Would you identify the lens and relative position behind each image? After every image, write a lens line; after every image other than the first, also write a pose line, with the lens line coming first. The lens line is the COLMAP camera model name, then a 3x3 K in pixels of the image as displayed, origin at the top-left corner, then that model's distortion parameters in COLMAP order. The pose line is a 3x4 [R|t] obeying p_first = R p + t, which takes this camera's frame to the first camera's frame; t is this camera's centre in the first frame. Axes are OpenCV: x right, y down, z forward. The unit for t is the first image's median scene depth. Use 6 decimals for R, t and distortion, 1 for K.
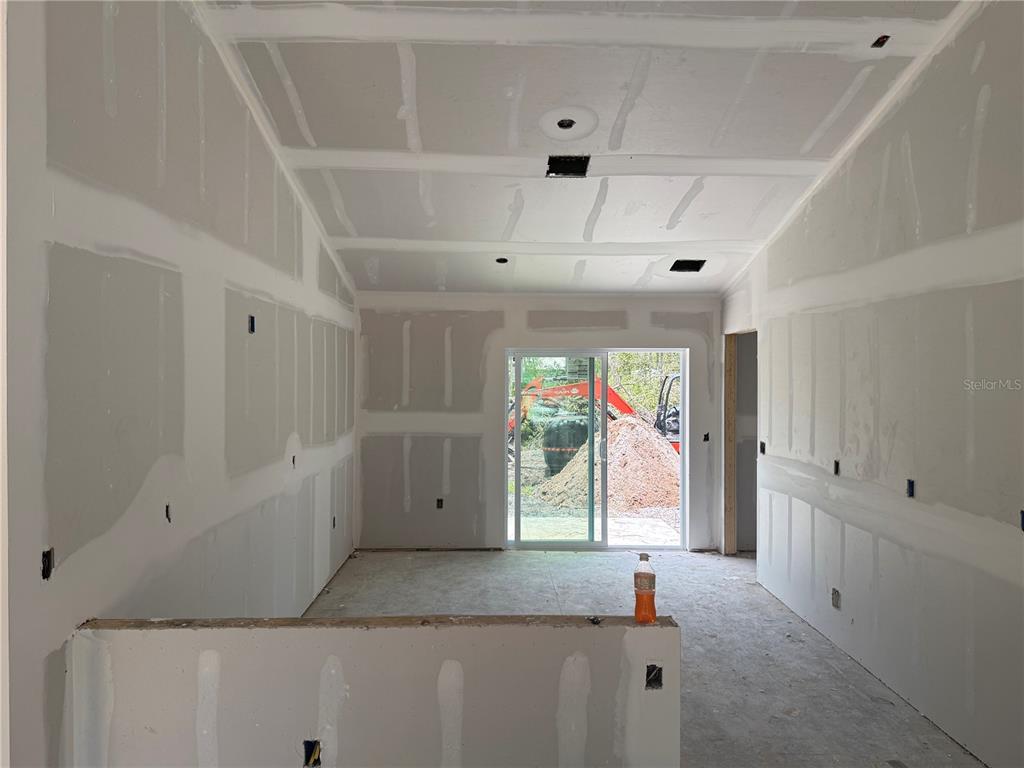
lens RADIAL K [[721.9, 0, 513.9], [0, 721.9, 379.3], [0, 0, 1]] dist [0.093453, -0.120916]
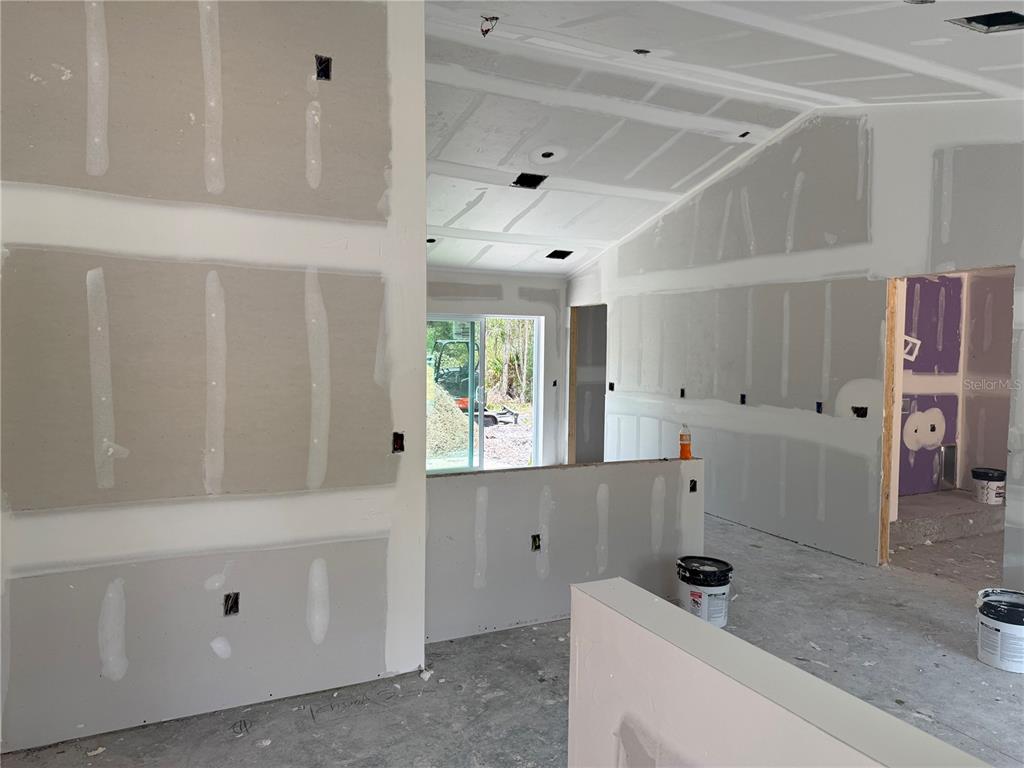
lens RADIAL K [[711.7, 0, 512.5], [0, 711.7, 387.2], [0, 0, 1]] dist [0.085348, -0.125051]
pose [[0.913329, -0.015668, 0.406921, -0.385243], [-0.005210, 0.998728, 0.050149, 0.024338], [-0.407189, -0.047922, 0.912086, -0.188233]]
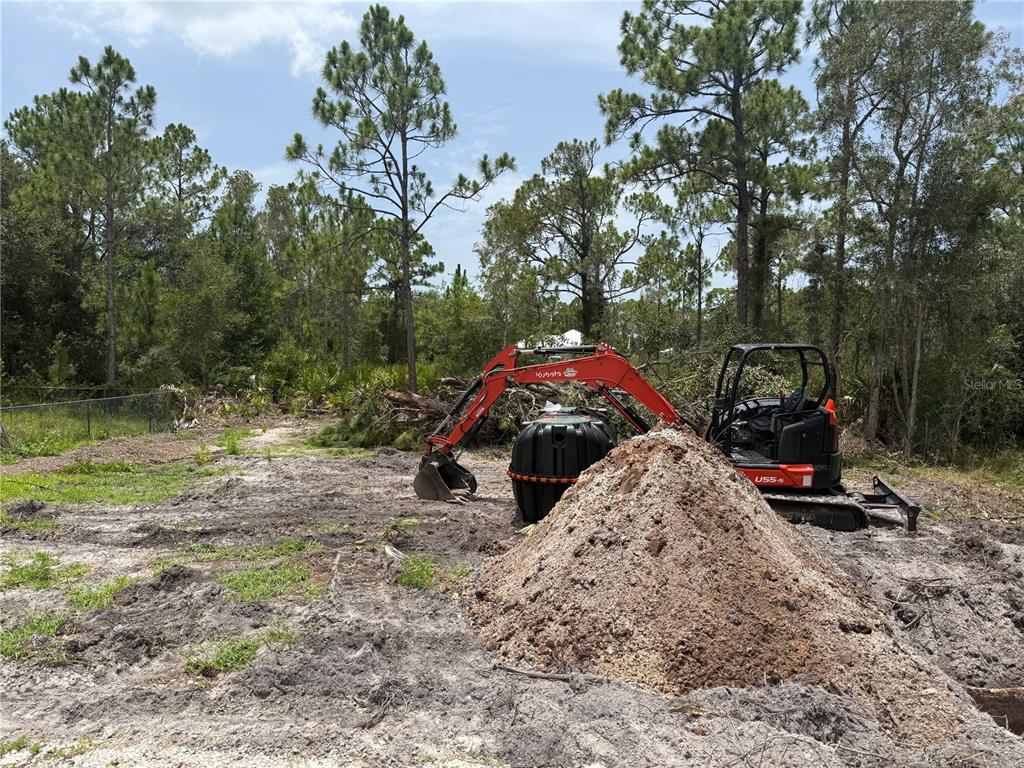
lens RADIAL K [[721.9, 0, 513.9], [0, 721.9, 379.3], [0, 0, 1]] dist [0.093453, -0.120916]
pose [[0.999328, 0.016064, -0.032934, 0.169358], [-0.015151, 0.999499, 0.027793, 0.017360], [0.033364, -0.027276, 0.999071, 1.216894]]
